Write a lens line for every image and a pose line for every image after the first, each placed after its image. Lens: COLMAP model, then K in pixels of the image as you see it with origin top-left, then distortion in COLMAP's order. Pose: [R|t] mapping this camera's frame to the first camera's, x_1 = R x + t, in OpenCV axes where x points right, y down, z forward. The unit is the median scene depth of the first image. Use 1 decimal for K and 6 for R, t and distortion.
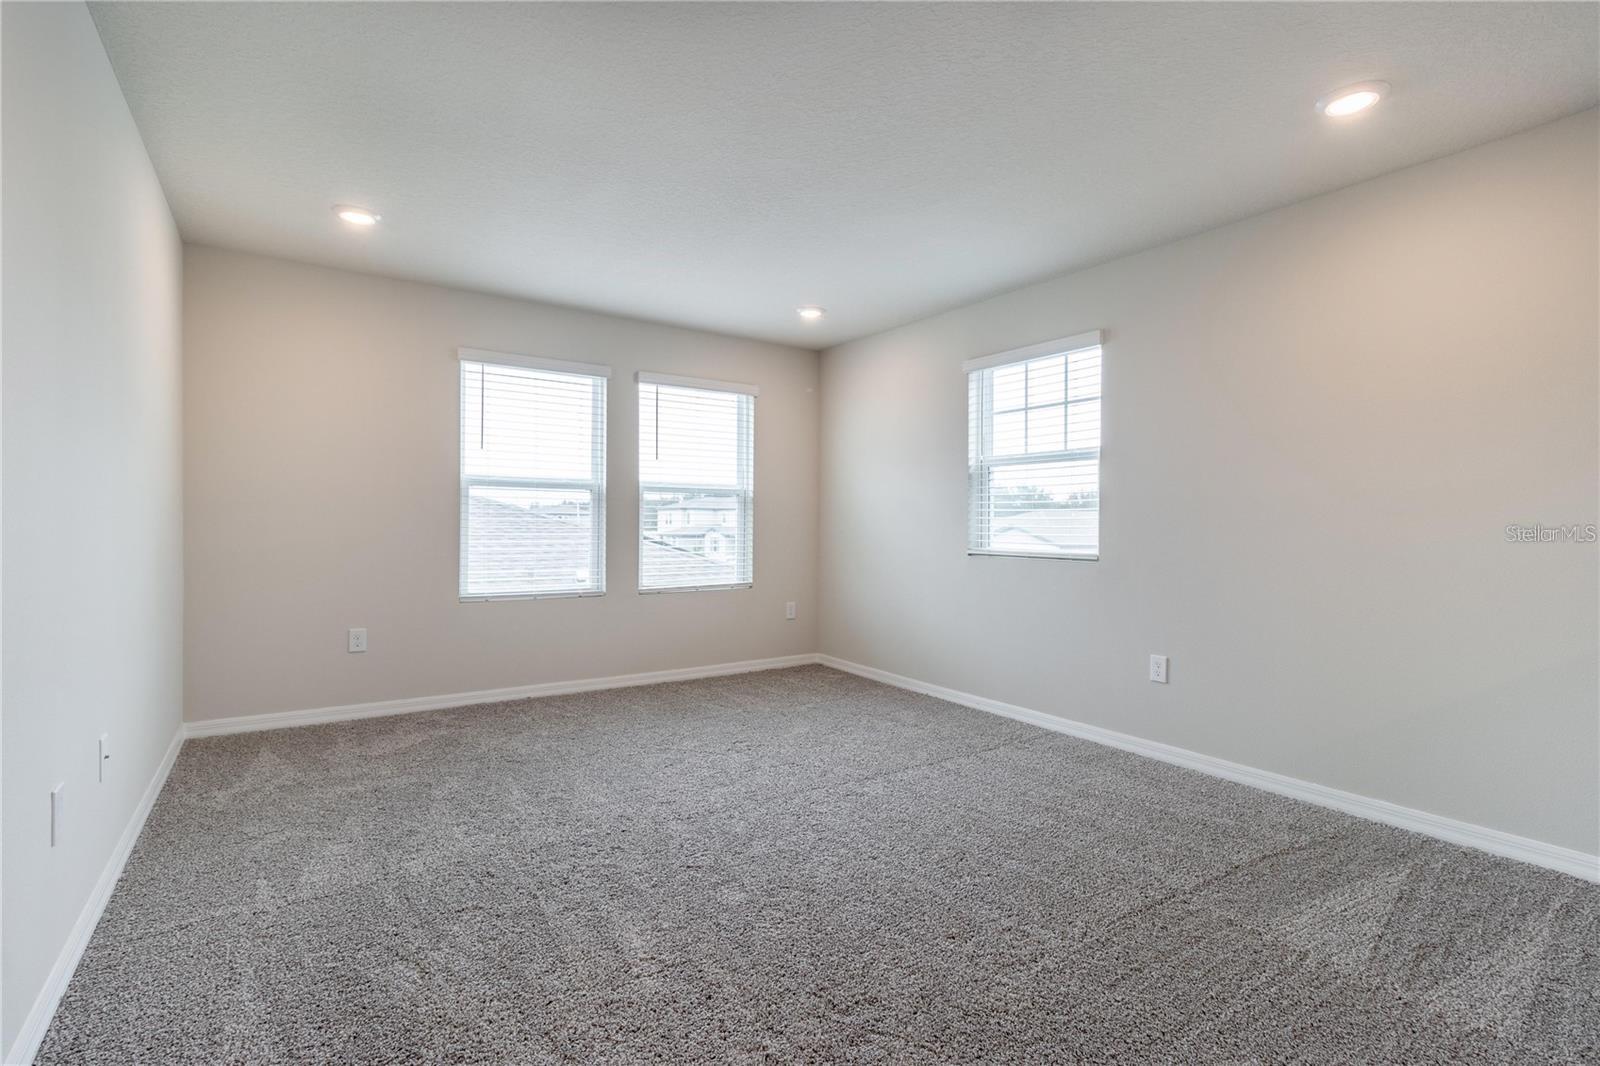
lens RADIAL K [[761.4, 0, 792.5], [0, 761.4, 526.3], [0, 0, 1]] dist [0.002043, -0.000350]
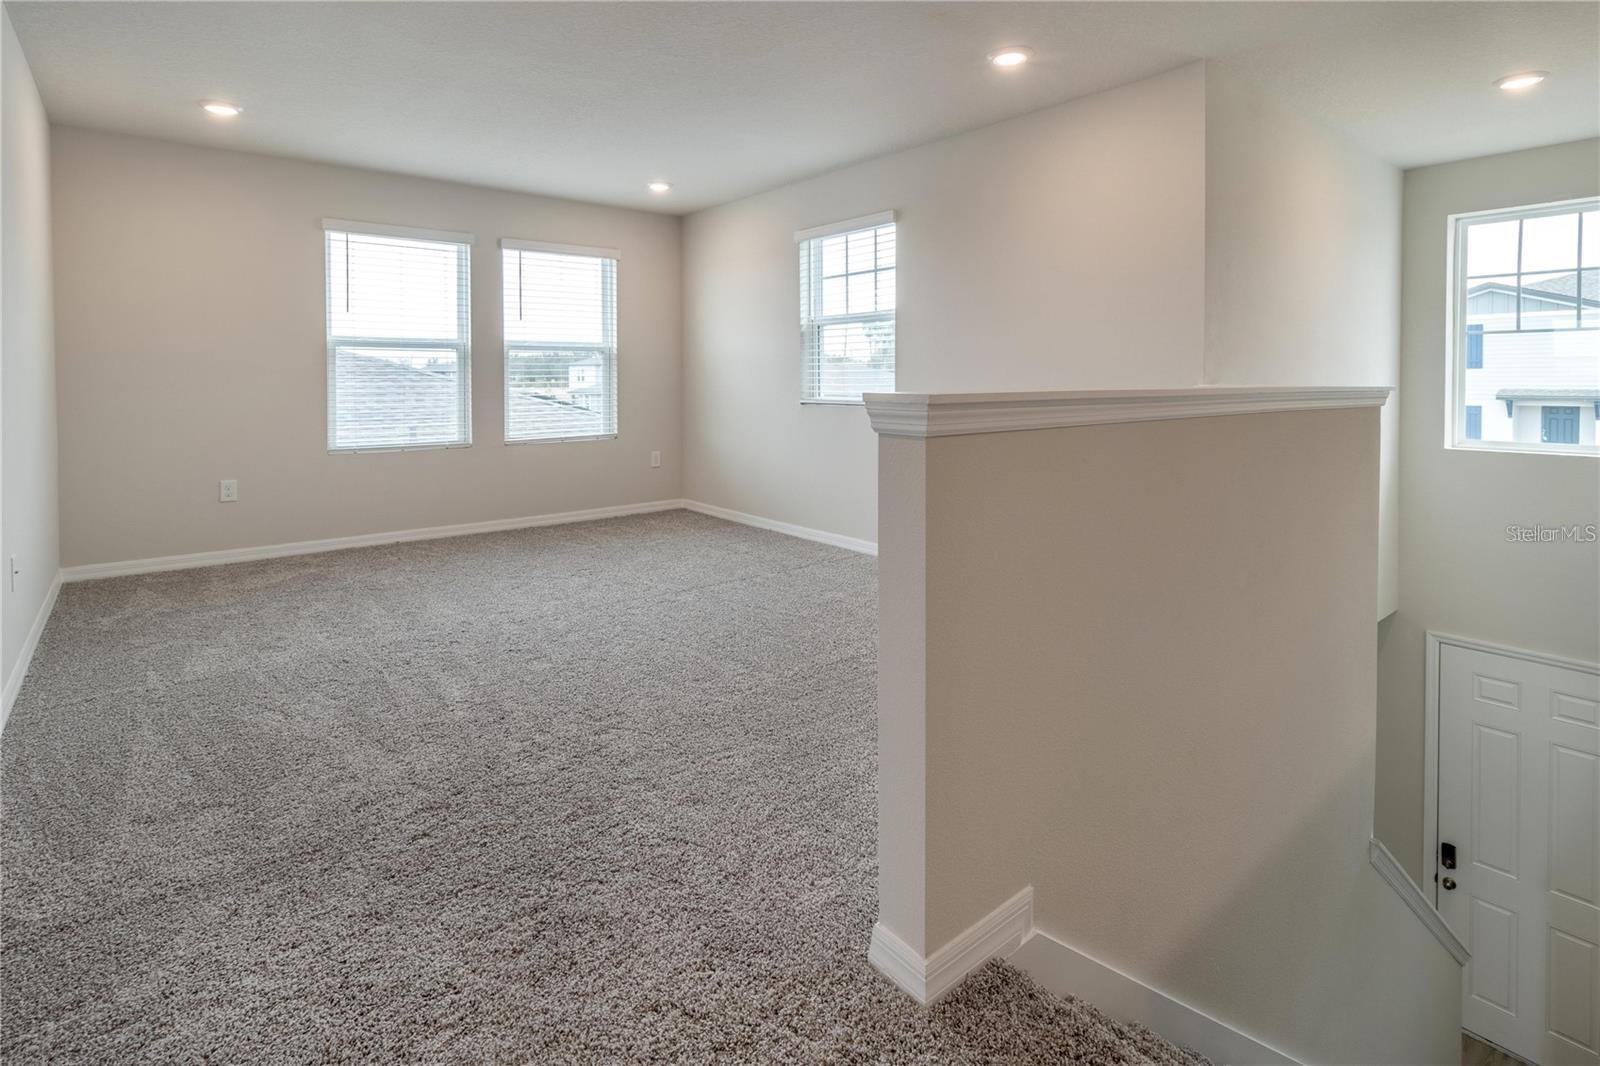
lens RADIAL K [[809.2, 0, 793.5], [0, 809.2, 389.6], [0, 0, 1]] dist [0.000852, 0.000546]
pose [[0.995554, -0.013511, 0.093215, 0.108369], [0.012543, 0.999861, 0.010967, 0.002853], [-0.093350, -0.009749, 0.995586, -0.192856]]
